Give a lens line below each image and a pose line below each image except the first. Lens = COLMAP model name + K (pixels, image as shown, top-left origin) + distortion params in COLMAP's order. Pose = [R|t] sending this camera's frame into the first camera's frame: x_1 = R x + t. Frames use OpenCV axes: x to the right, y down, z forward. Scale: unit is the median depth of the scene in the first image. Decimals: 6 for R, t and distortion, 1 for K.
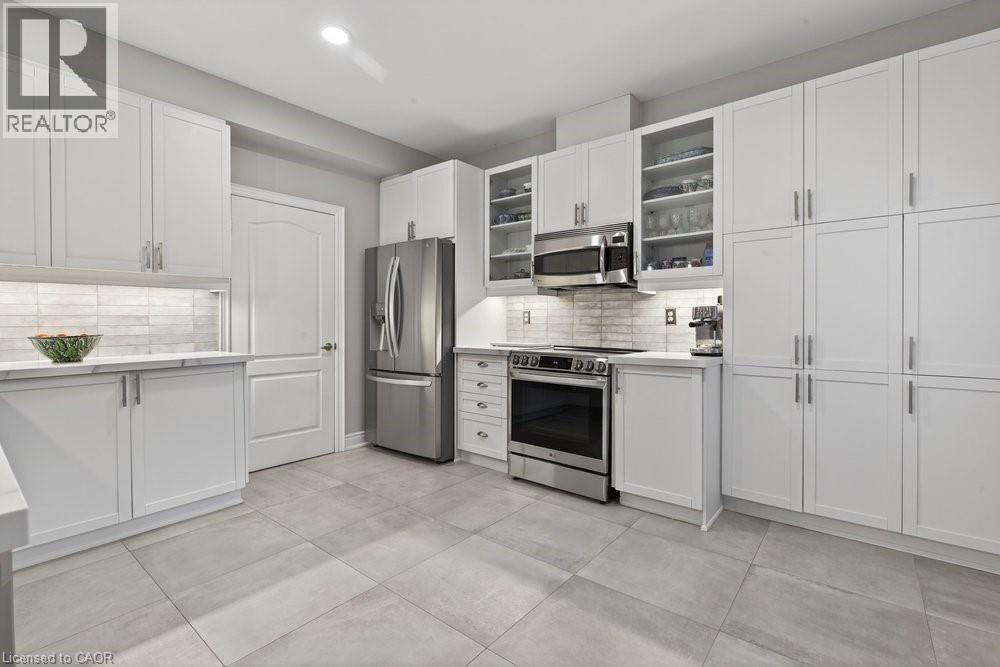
lens RADIAL K [[452.1, 0, 504.2], [0, 452.1, 320.2], [0, 0, 1]] dist [0.001534, -0.013243]
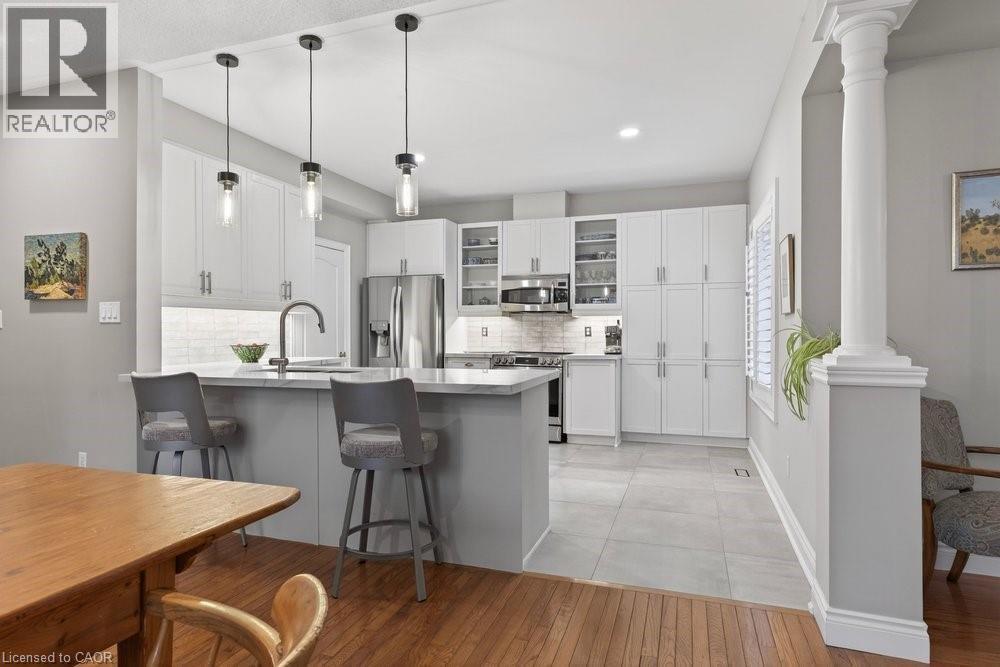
lens RADIAL K [[533.3, 0, 500.0], [0, 533.3, 333.5], [0, 0, 1]] dist [-0.062991, -0.000062]
pose [[0.942127, -0.000877, 0.335254, -0.592047], [0.000050, 0.999997, 0.002475, -0.006129], [-0.335255, -0.002315, 0.942125, -0.717170]]
